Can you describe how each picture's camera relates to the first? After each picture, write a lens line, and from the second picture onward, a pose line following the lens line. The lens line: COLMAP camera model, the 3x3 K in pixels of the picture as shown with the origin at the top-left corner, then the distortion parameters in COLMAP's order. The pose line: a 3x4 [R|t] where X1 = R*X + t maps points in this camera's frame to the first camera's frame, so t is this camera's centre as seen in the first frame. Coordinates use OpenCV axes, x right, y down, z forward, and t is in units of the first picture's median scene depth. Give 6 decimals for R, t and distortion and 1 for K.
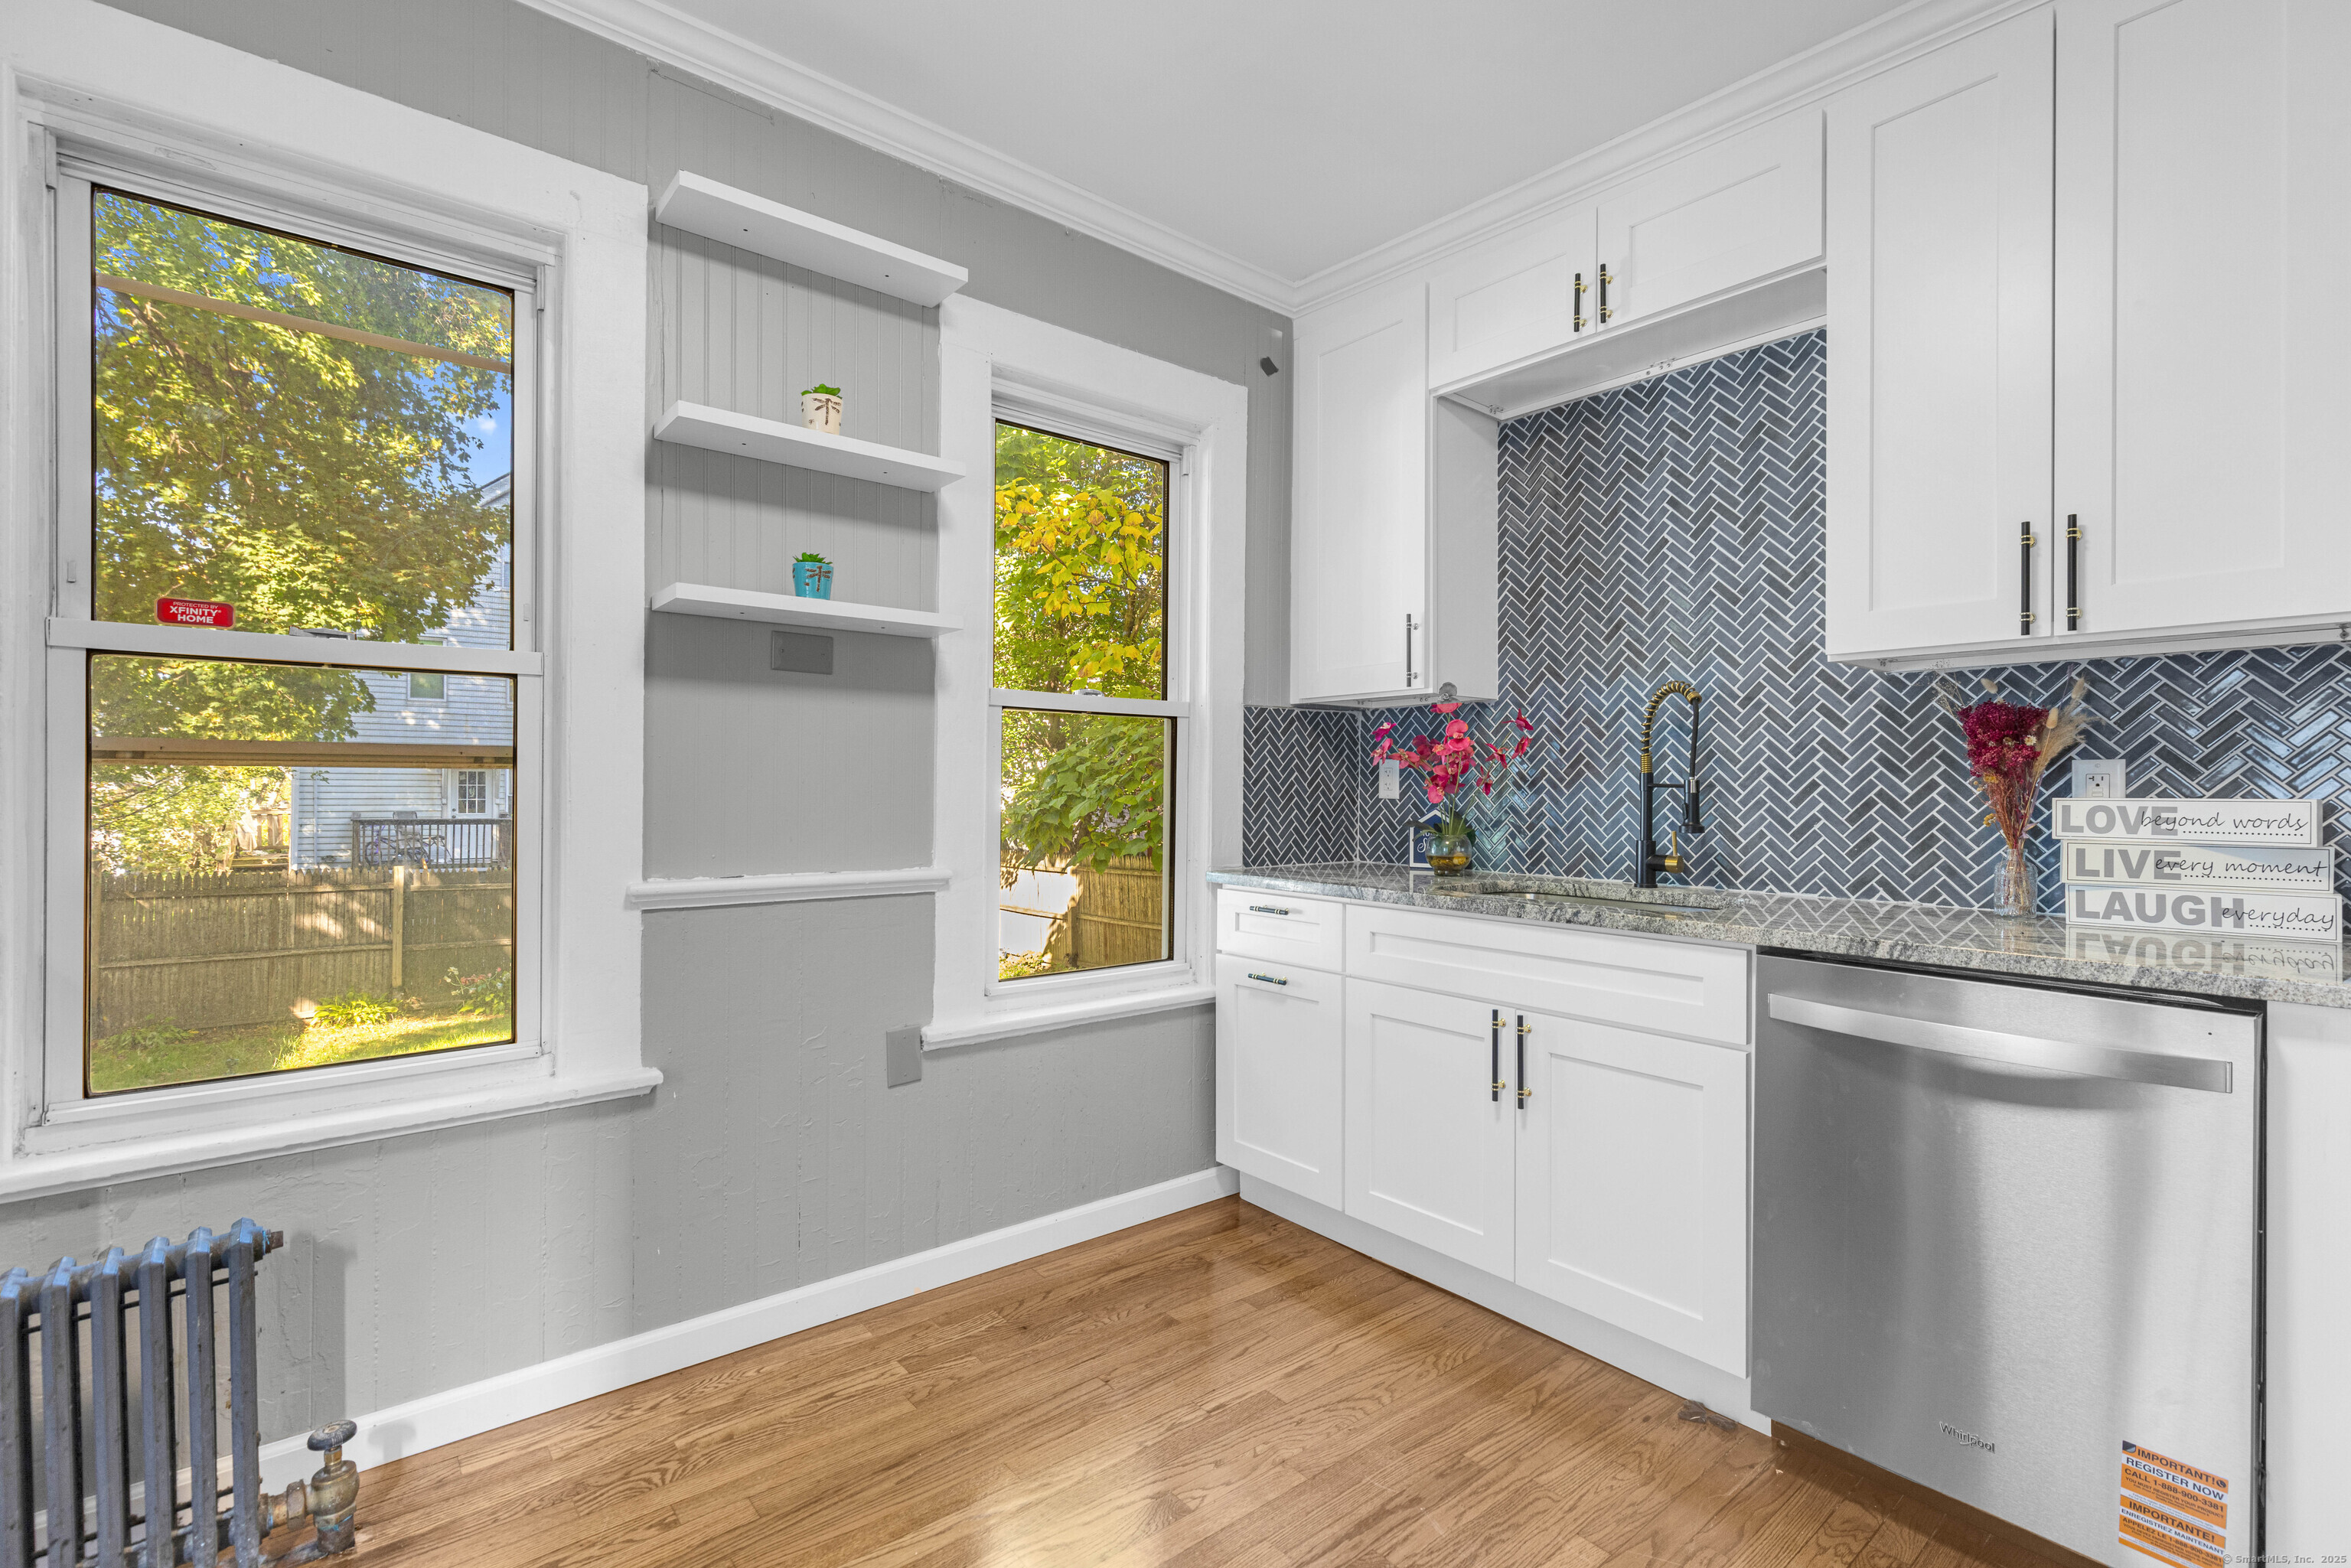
lens RADIAL K [[1063.3, 0, 1176.6], [0, 1063.3, 785.9], [0, 0, 1]] dist [0.008643, -0.002082]
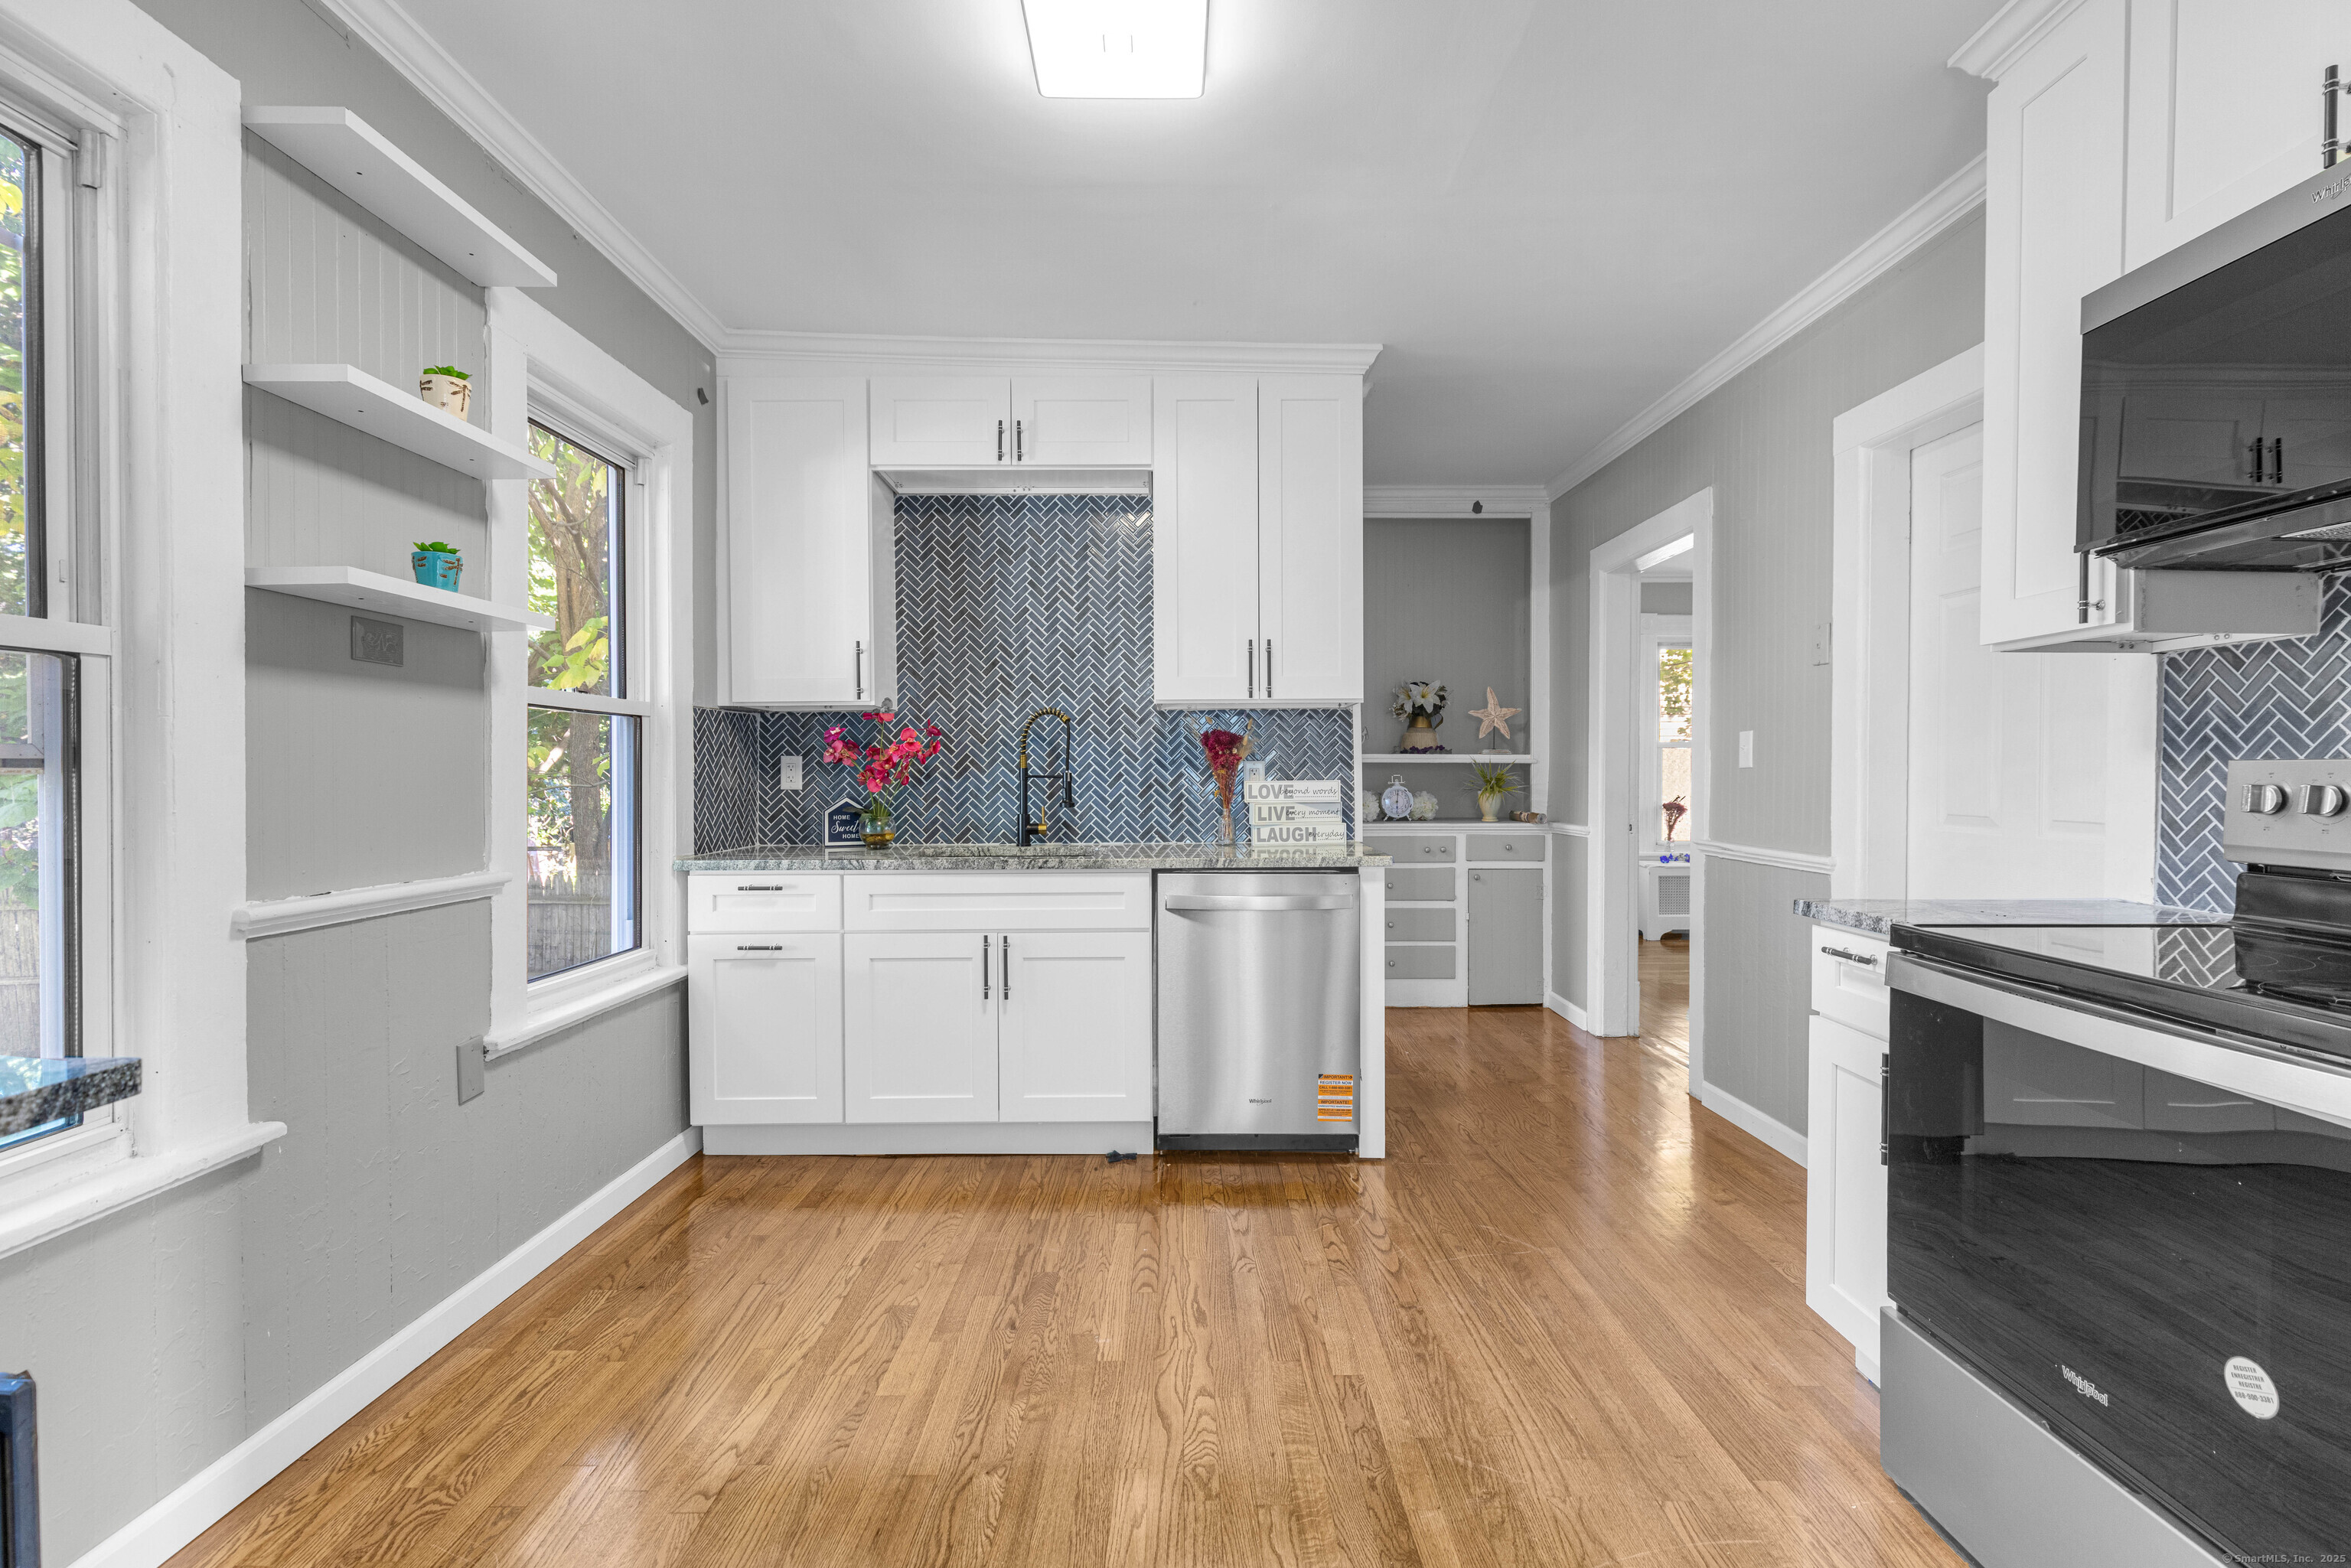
lens RADIAL K [[1063.3, 0, 1181.3], [0, 1063.3, 785.4], [0, 0, 1]] dist [0.008643, -0.002082]
pose [[0.634957, -0.018535, 0.772325, -0.587622], [0.008745, 0.999821, 0.016804, -0.011403], [-0.772498, -0.003916, 0.635005, -0.099277]]
